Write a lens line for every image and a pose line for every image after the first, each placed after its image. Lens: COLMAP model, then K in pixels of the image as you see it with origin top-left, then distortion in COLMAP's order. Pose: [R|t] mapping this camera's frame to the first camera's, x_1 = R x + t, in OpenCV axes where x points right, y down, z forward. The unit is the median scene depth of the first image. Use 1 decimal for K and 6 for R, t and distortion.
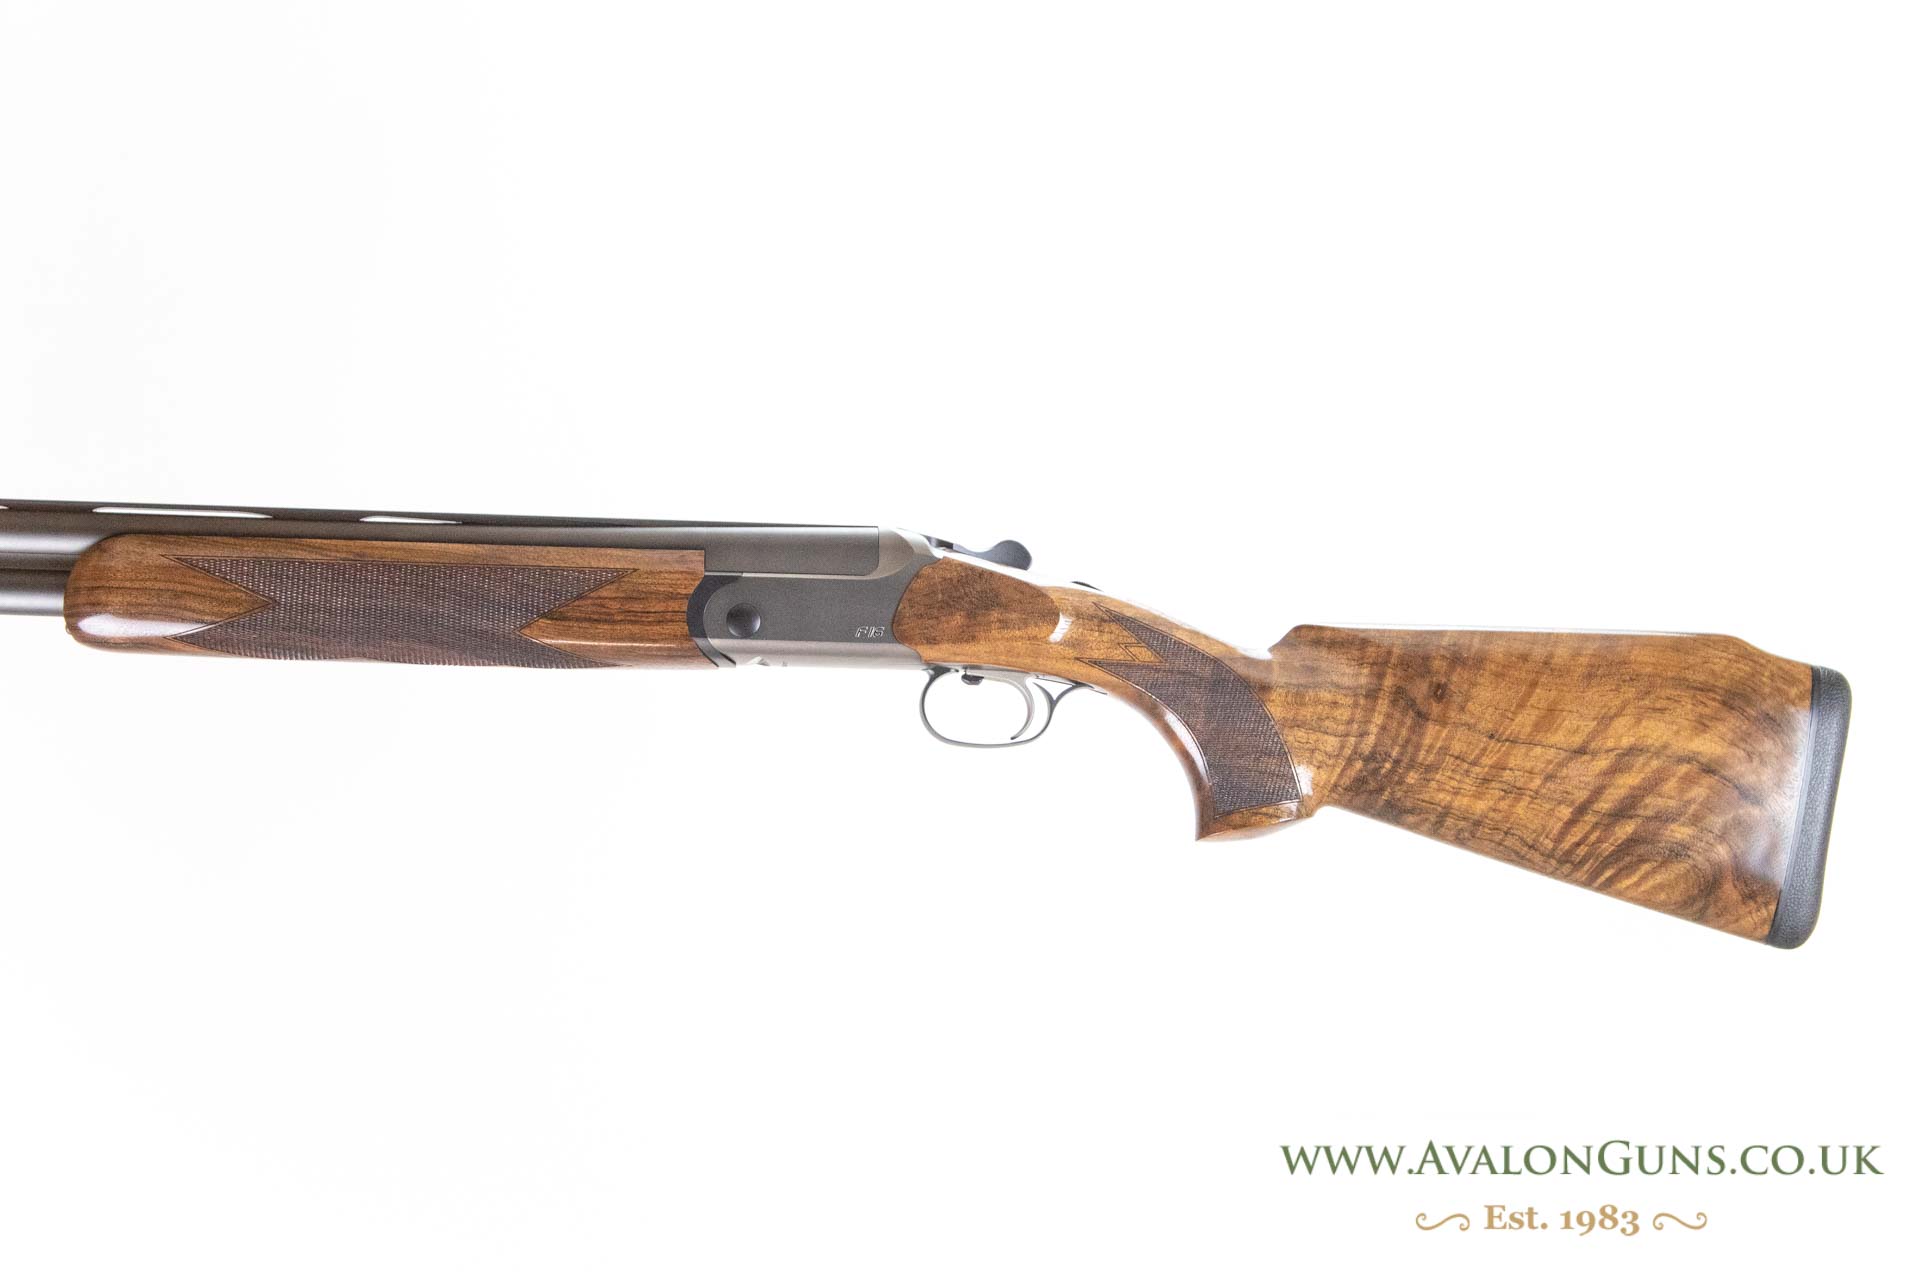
lens RADIAL K [[4304.3, 0, 960.3], [0, 4304.3, 640.2], [0, 0, 1]] dist [-0.041251, 0.000000]
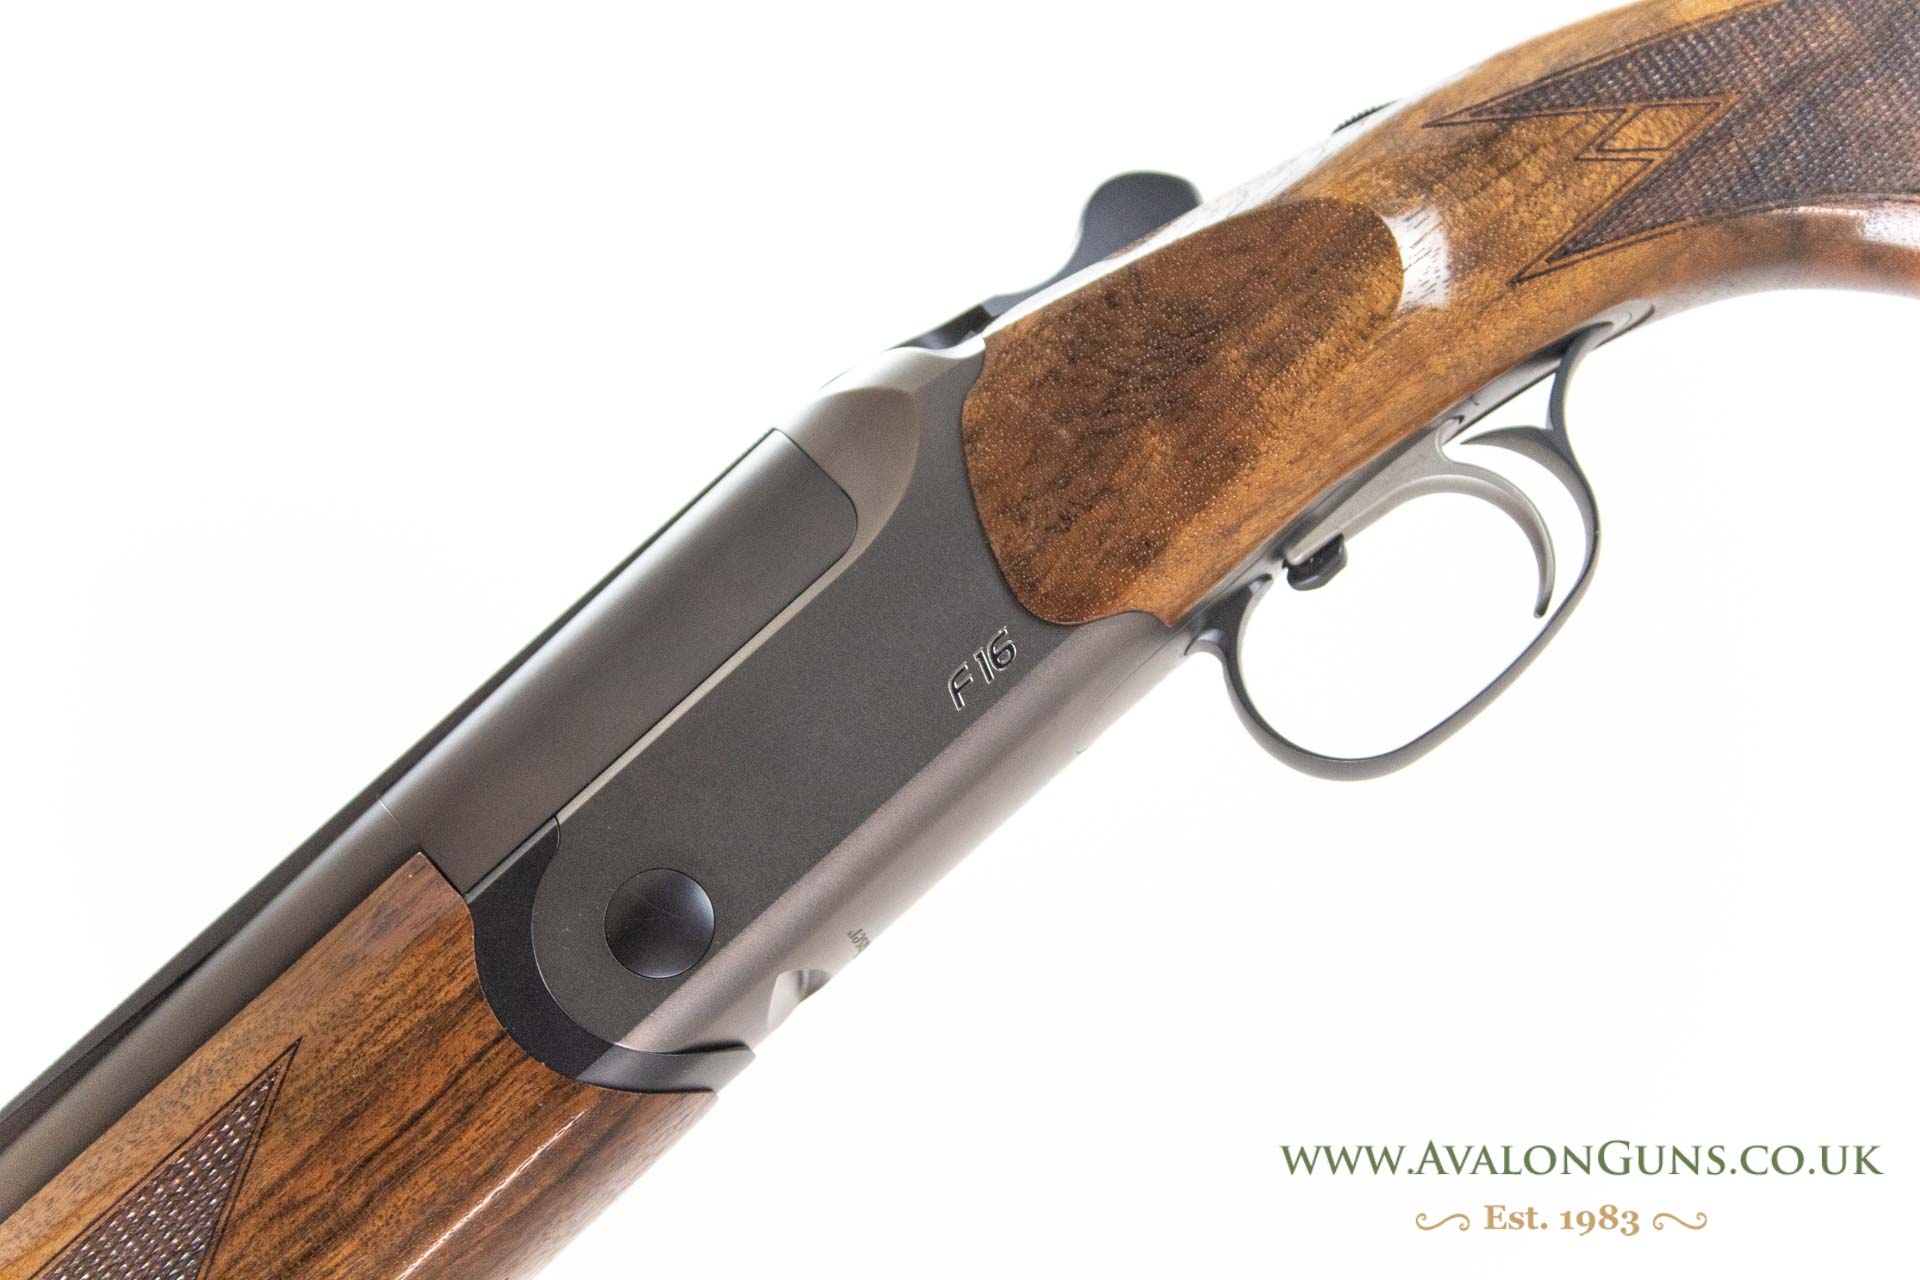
lens RADIAL K [[4851.5, 0, 959.0], [0, 4851.5, 639.6], [0, 0, 1]] dist [0.051879, 0.000000]
pose [[0.721465, -0.692185, 0.019181, -0.027317], [0.691815, 0.719340, -0.062785, 0.017353], [0.029661, 0.058567, 0.997843, 0.648032]]
